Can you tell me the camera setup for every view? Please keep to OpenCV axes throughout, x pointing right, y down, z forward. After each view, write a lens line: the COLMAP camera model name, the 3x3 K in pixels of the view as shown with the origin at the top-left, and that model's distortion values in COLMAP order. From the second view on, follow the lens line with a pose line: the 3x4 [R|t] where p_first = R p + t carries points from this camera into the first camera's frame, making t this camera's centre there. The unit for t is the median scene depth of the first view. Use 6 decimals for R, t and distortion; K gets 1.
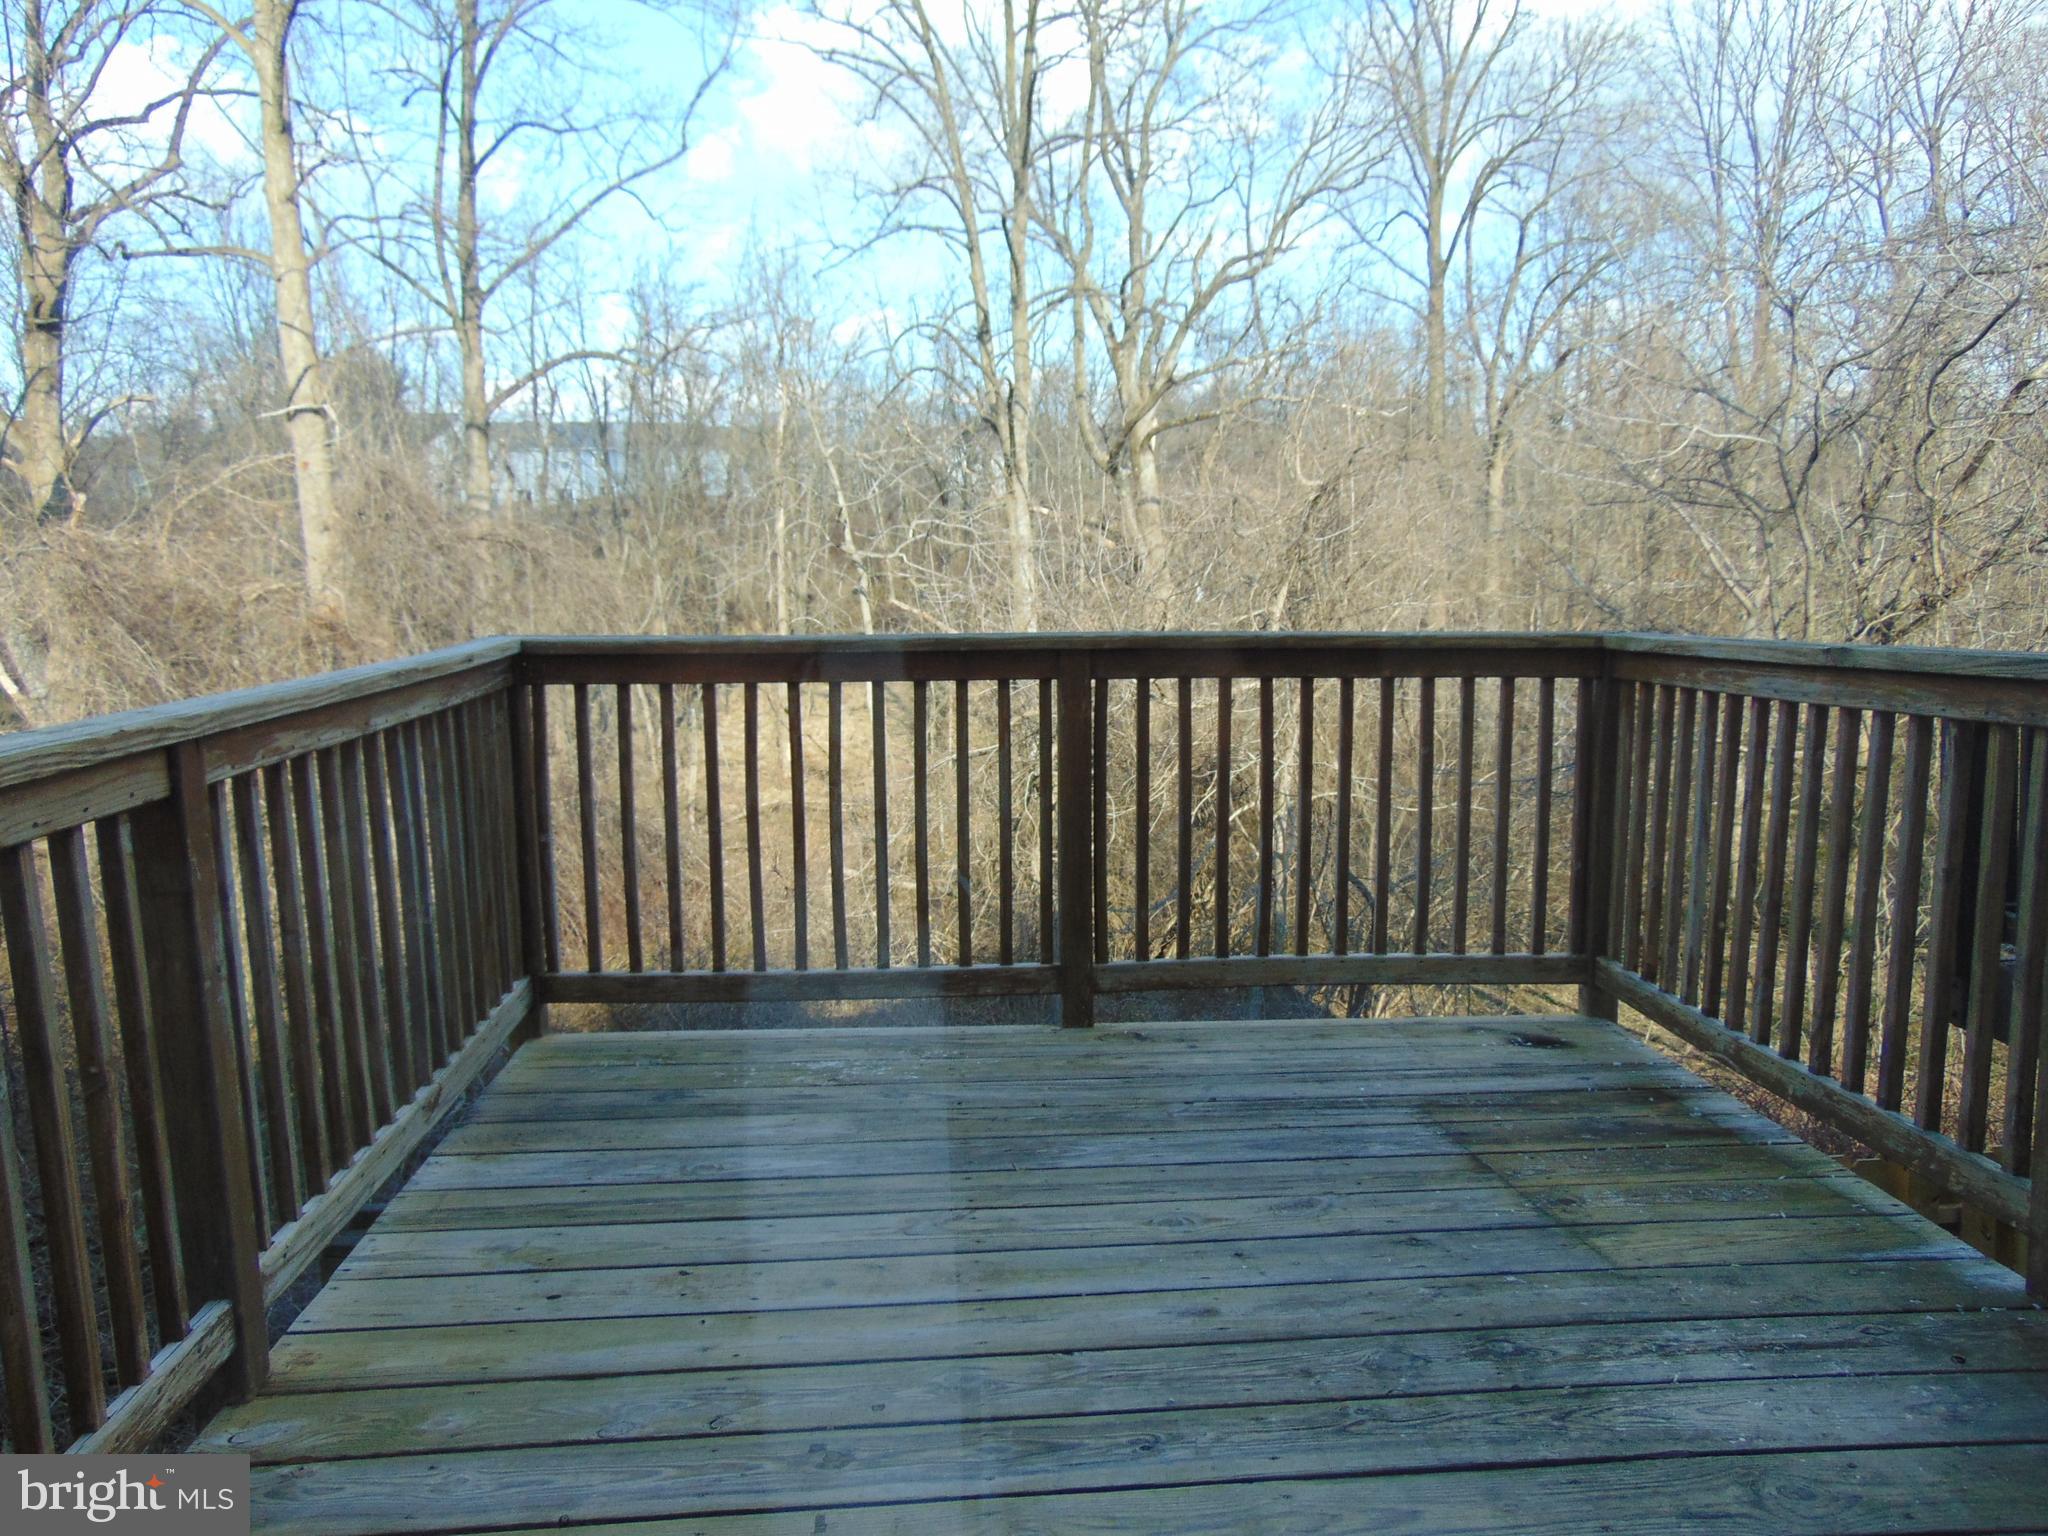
lens RADIAL K [[1547.2, 0, 1024.0], [0, 1547.2, 768.0], [0, 0, 1]] dist [0.013503, 0.001565]
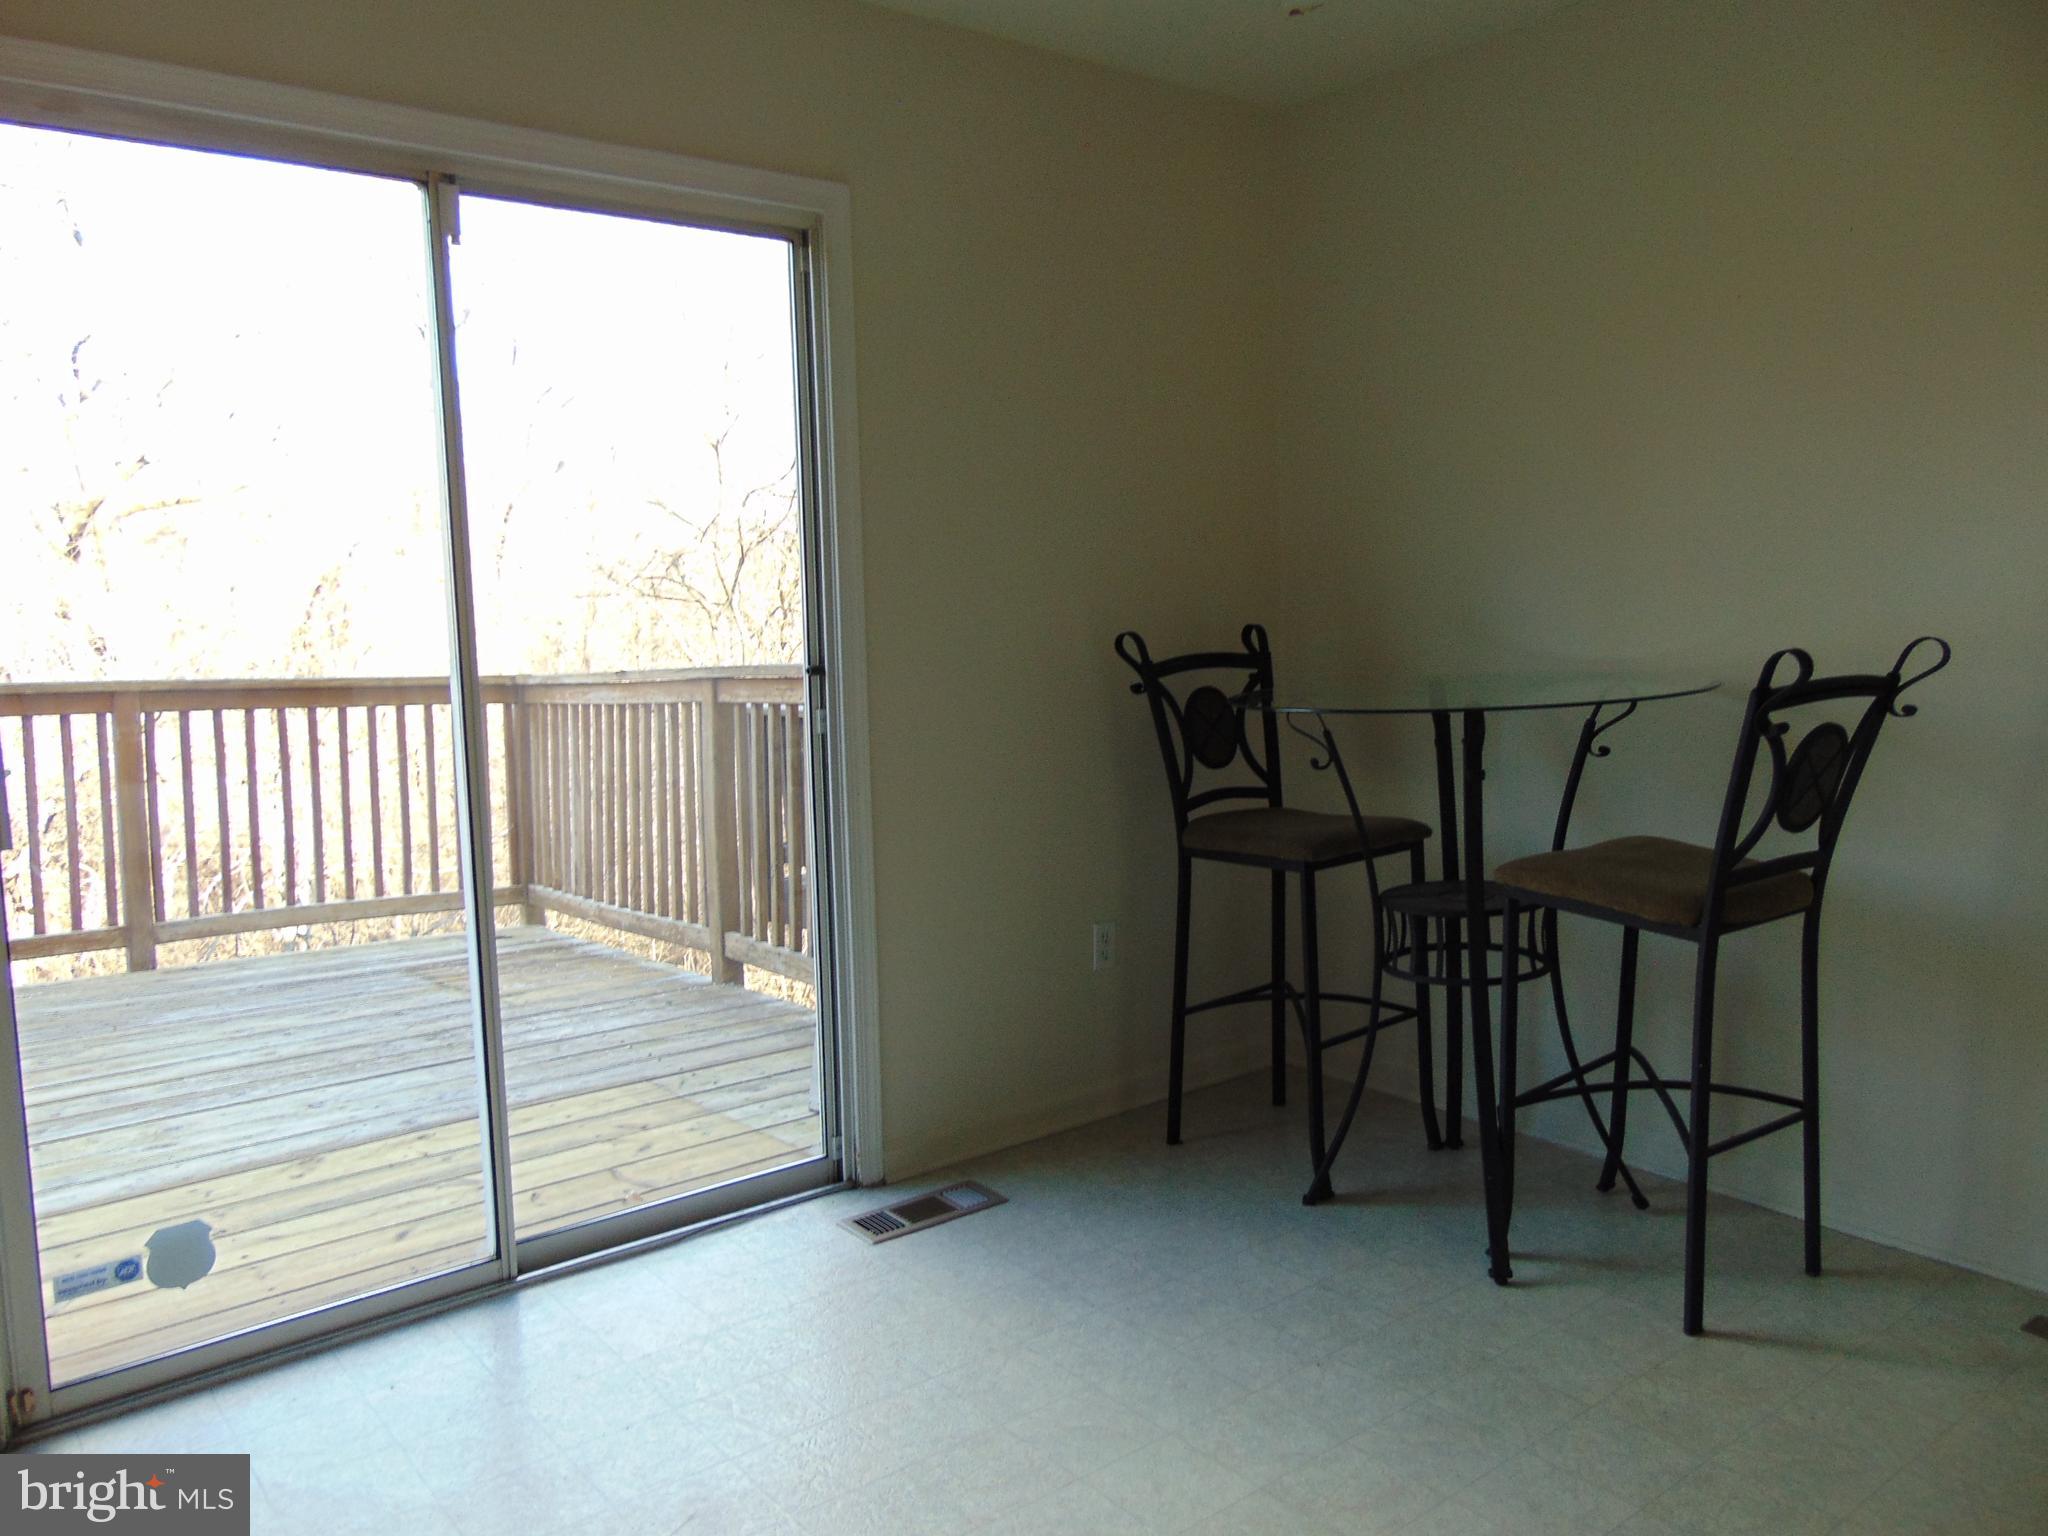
lens RADIAL K [[1547.2, 0, 1024.0], [0, 1547.2, 768.0], [0, 0, 1]] dist [0.013503, 0.001565]
pose [[0.820673, -0.051835, 0.569042, -0.101149], [0.085282, 0.995834, -0.032283, 0.103578], [-0.564998, 0.075023, 0.821674, -0.581640]]
